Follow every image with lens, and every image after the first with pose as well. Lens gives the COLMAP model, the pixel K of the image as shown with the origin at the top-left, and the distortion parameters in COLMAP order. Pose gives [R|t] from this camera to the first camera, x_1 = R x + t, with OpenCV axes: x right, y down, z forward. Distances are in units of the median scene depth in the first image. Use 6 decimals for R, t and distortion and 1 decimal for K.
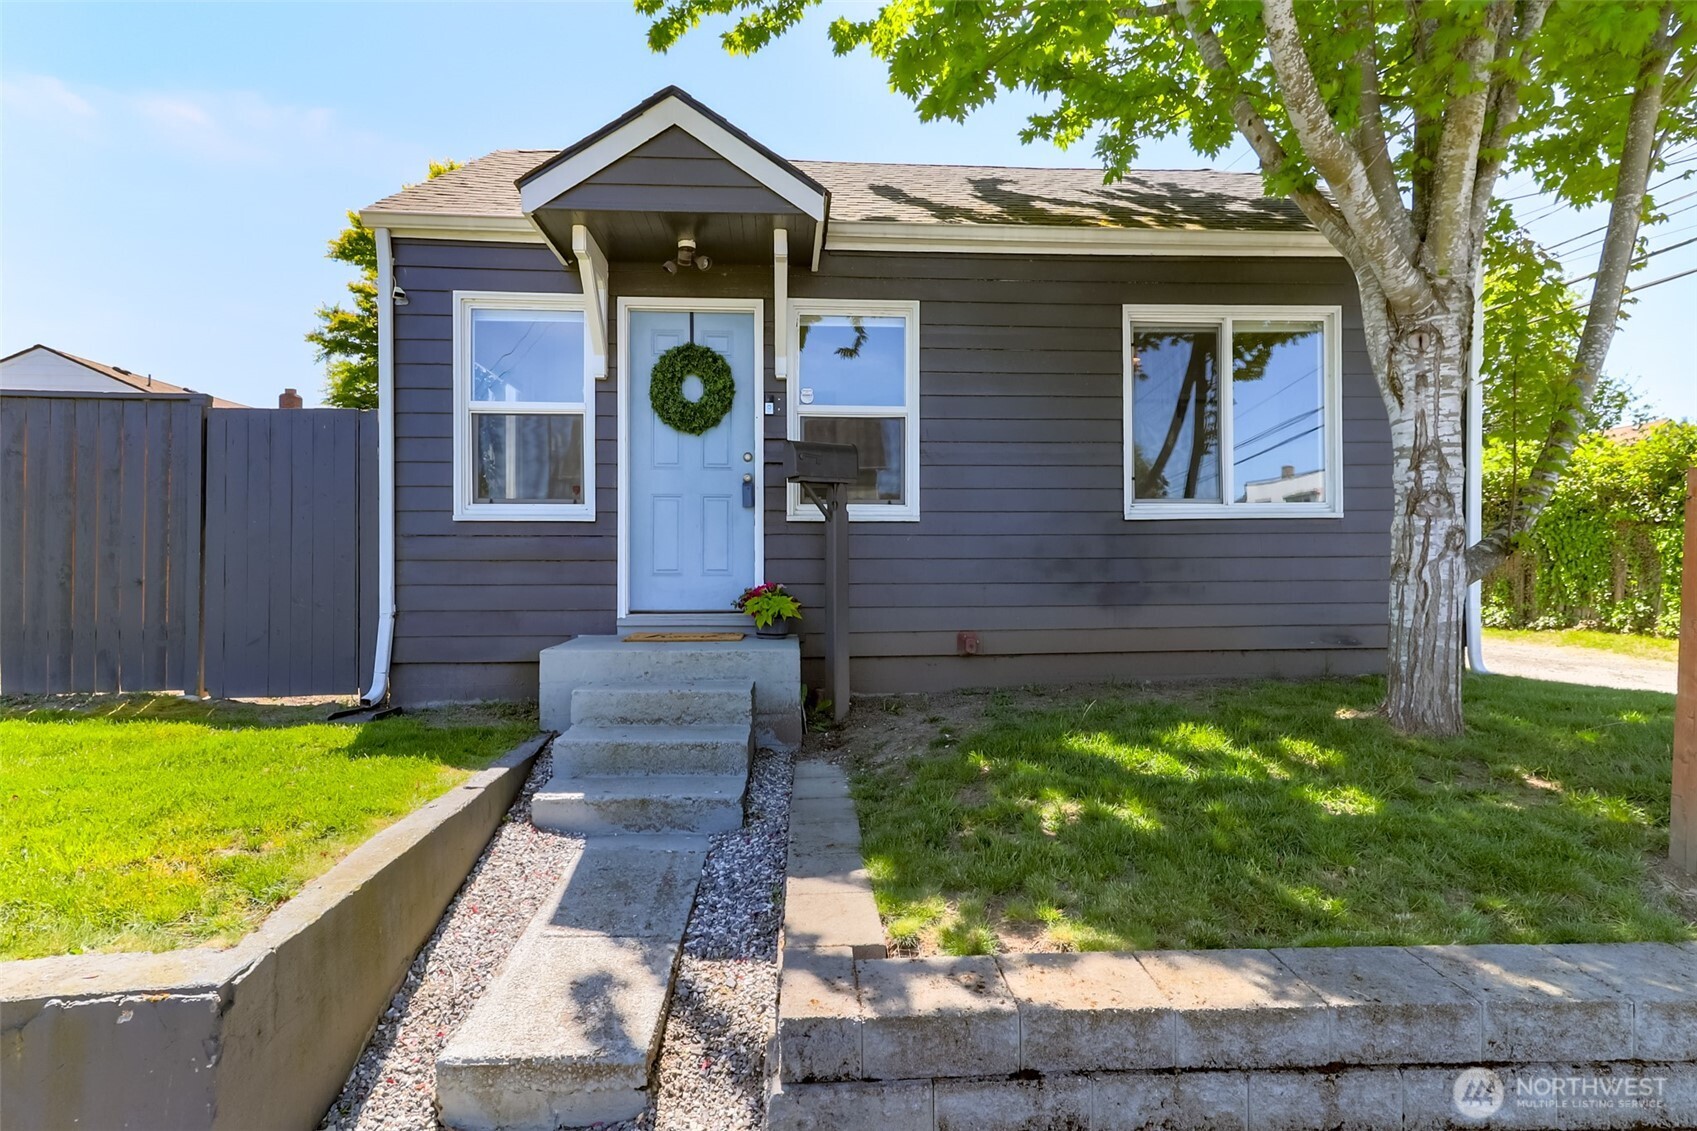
lens RADIAL K [[872.5, 0, 845.9], [0, 872.5, 560.4], [0, 0, 1]] dist [0.023856, 0.001178]
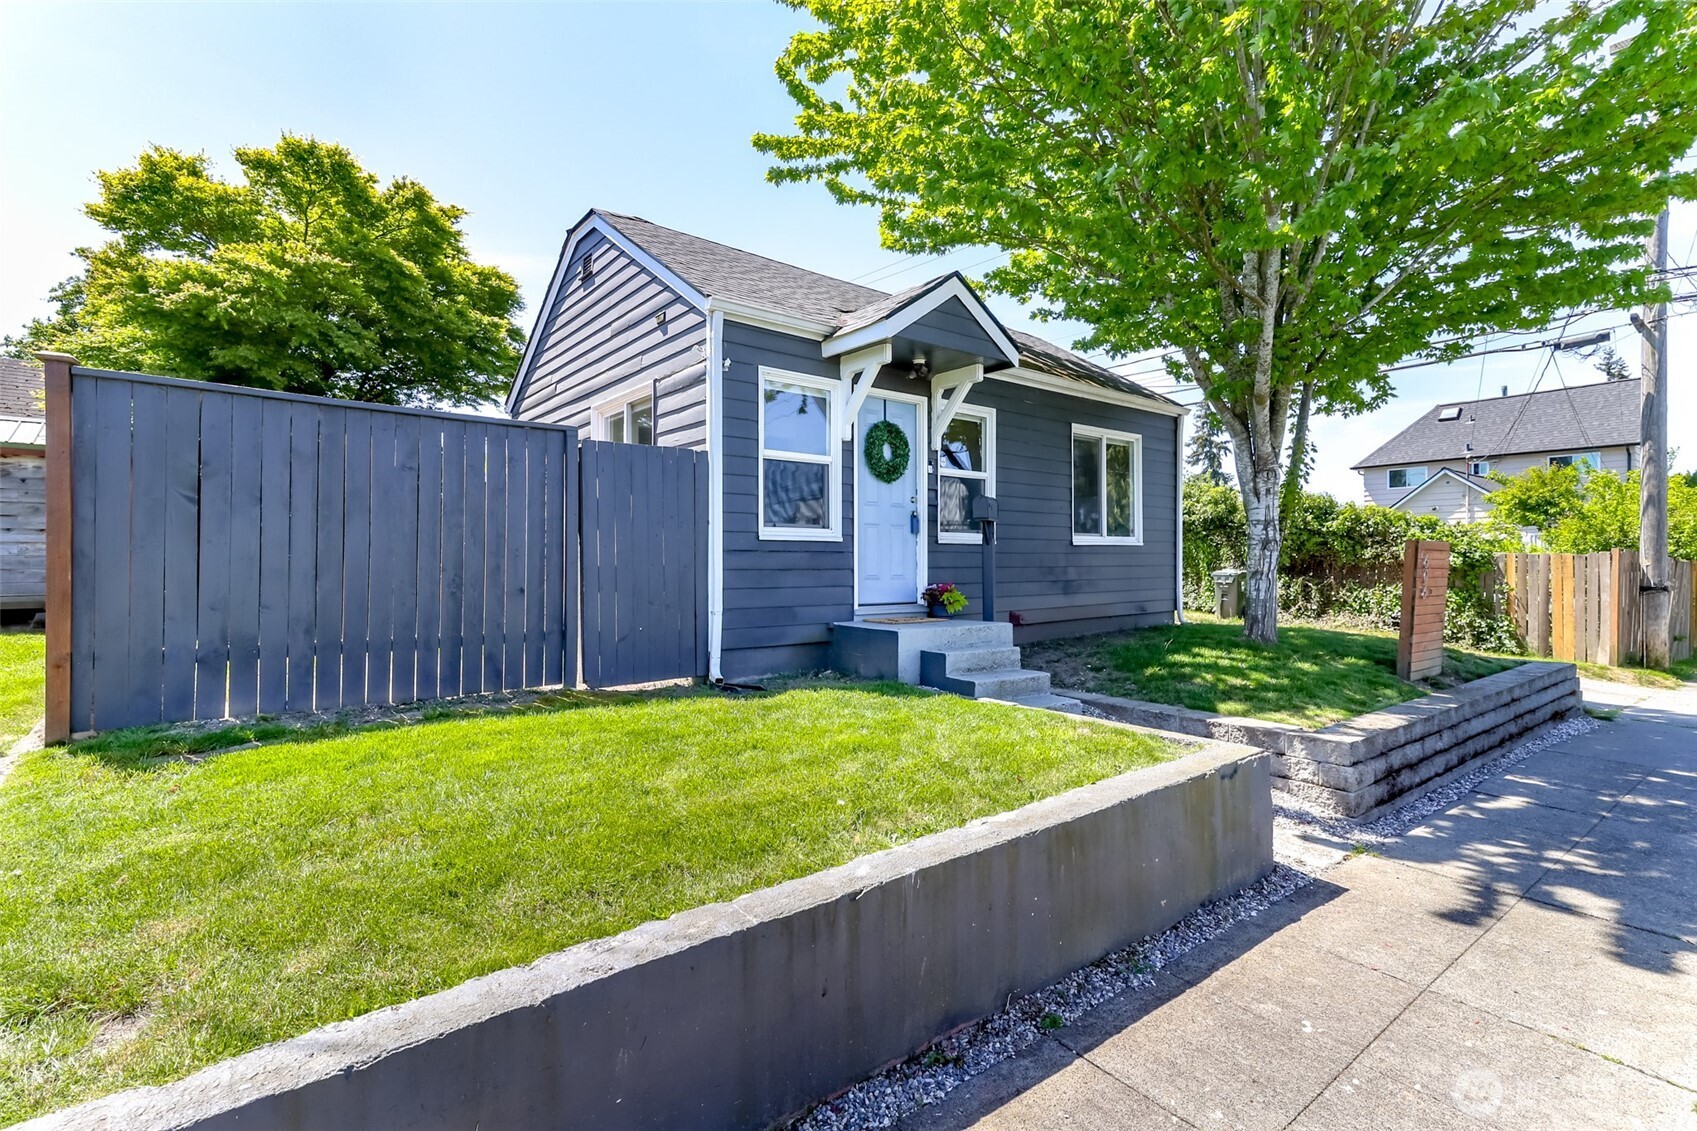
lens RADIAL K [[791.8, 0, 848.5], [0, 791.8, 565.5], [0, 0, 1]] dist [0.014694, -0.000054]
pose [[0.821097, -0.000951, 0.570788, -1.175118], [-0.003183, 0.999975, 0.006245, -0.016739], [-0.570780, -0.006945, 0.821074, -0.065704]]
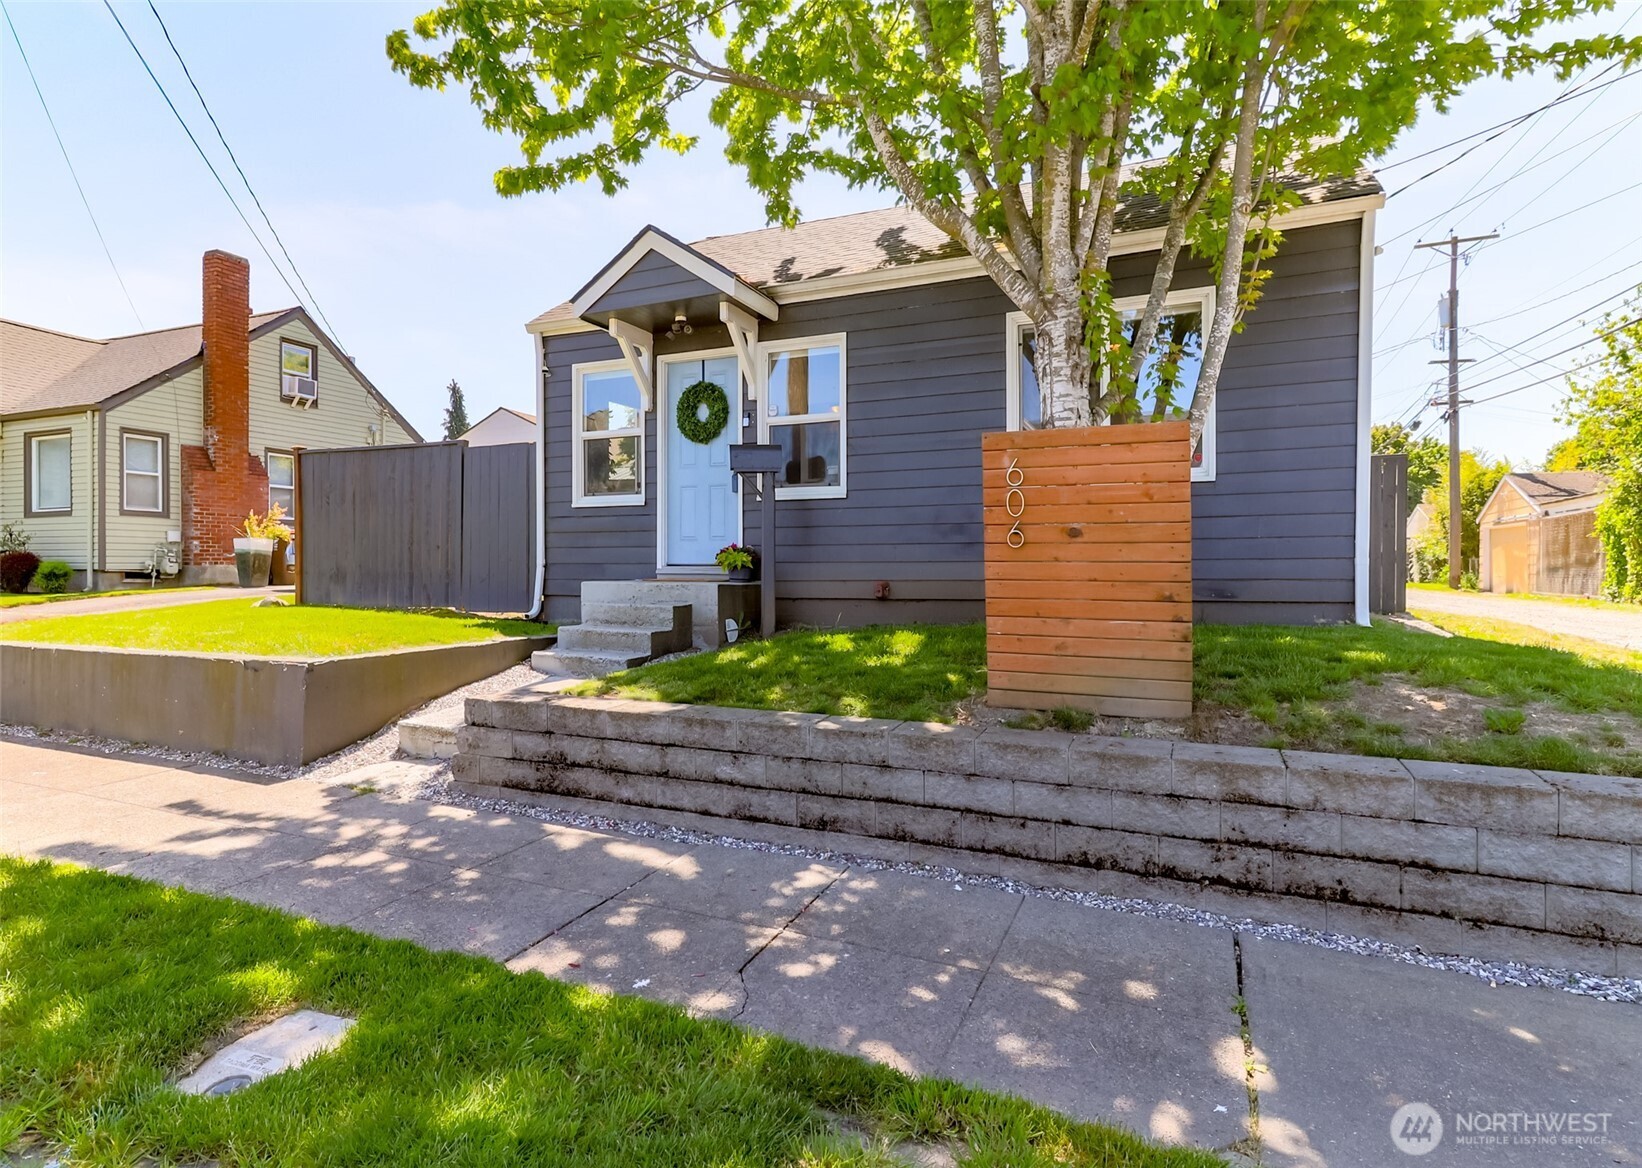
lens RADIAL K [[892.3, 0, 769.2], [0, 892.3, 577.3], [0, 0, 1]] dist [0.005328, 0.000663]
pose [[0.874252, 0.007409, -0.485416, 0.769644], [-0.000456, 0.999896, 0.014442, 0.068395], [0.485472, -0.012404, 0.874164, -0.300012]]
